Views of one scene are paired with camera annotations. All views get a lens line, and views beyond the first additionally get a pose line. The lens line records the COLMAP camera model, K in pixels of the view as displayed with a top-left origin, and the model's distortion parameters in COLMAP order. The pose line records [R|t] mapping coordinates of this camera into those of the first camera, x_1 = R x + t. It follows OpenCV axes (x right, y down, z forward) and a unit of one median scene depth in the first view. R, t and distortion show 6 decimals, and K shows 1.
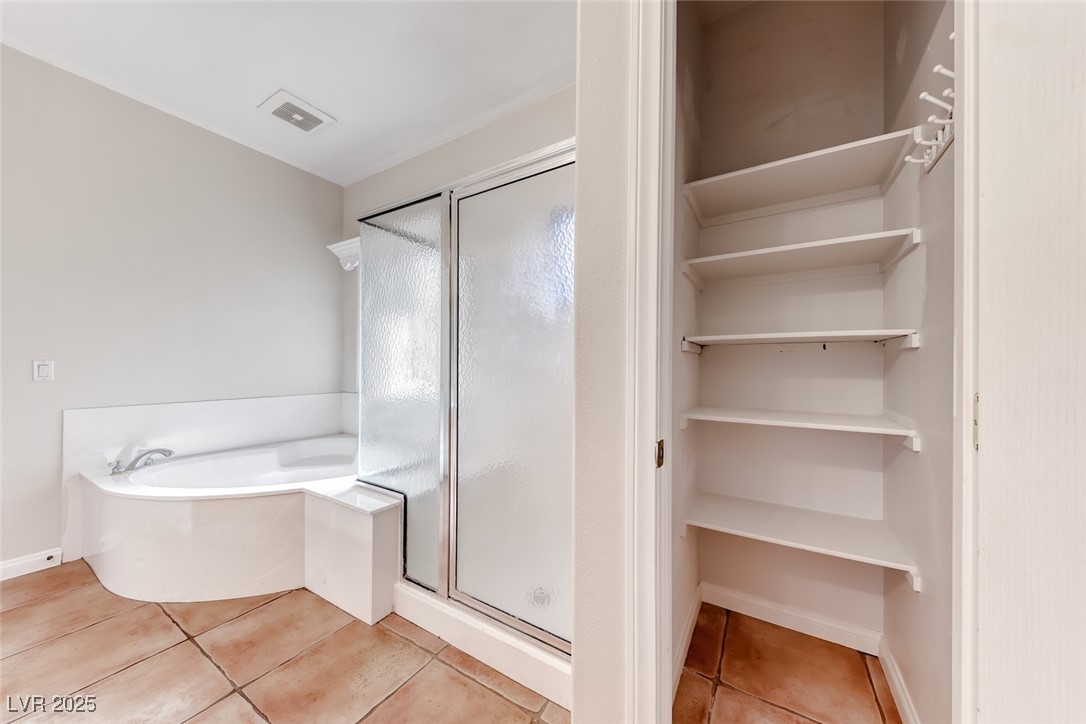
lens RADIAL K [[372.5, 0, 543.7], [0, 372.5, 364.3], [0, 0, 1]] dist [0.014489, -0.005404]
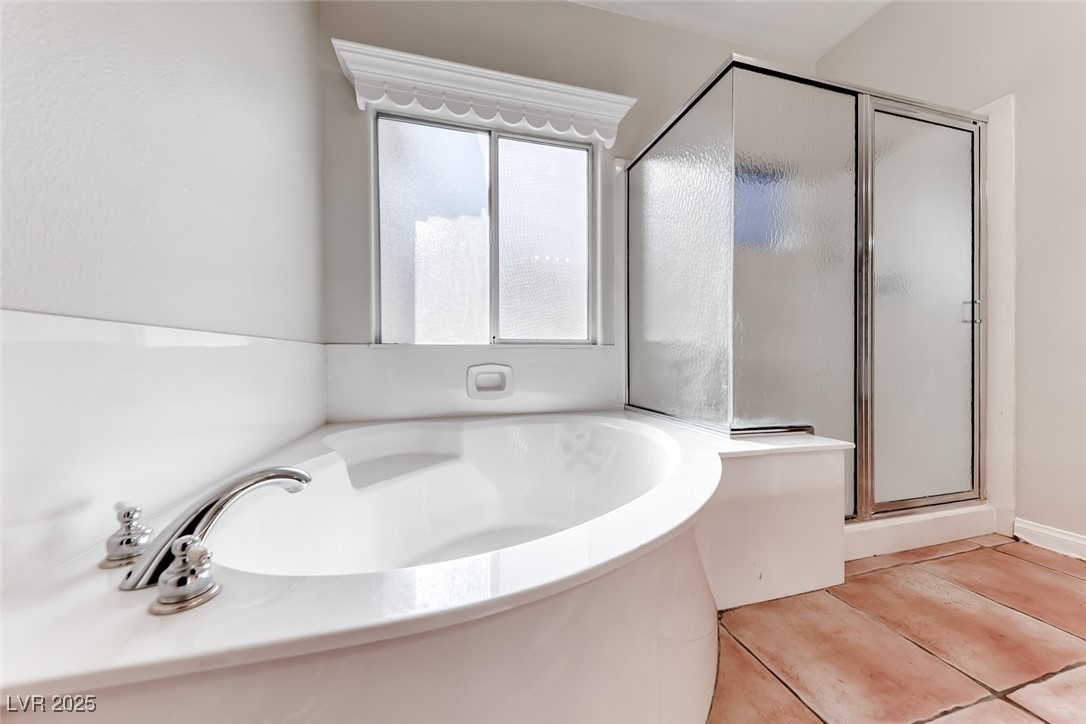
lens RADIAL K [[372.5, 0, 543.5], [0, 372.5, 361.2], [0, 0, 1]] dist [0.014489, -0.005404]
pose [[0.679265, -0.005871, 0.733869, -1.609453], [0.000348, 0.999970, 0.007678, 0.216332], [-0.733893, -0.004960, 0.679247, 0.985812]]
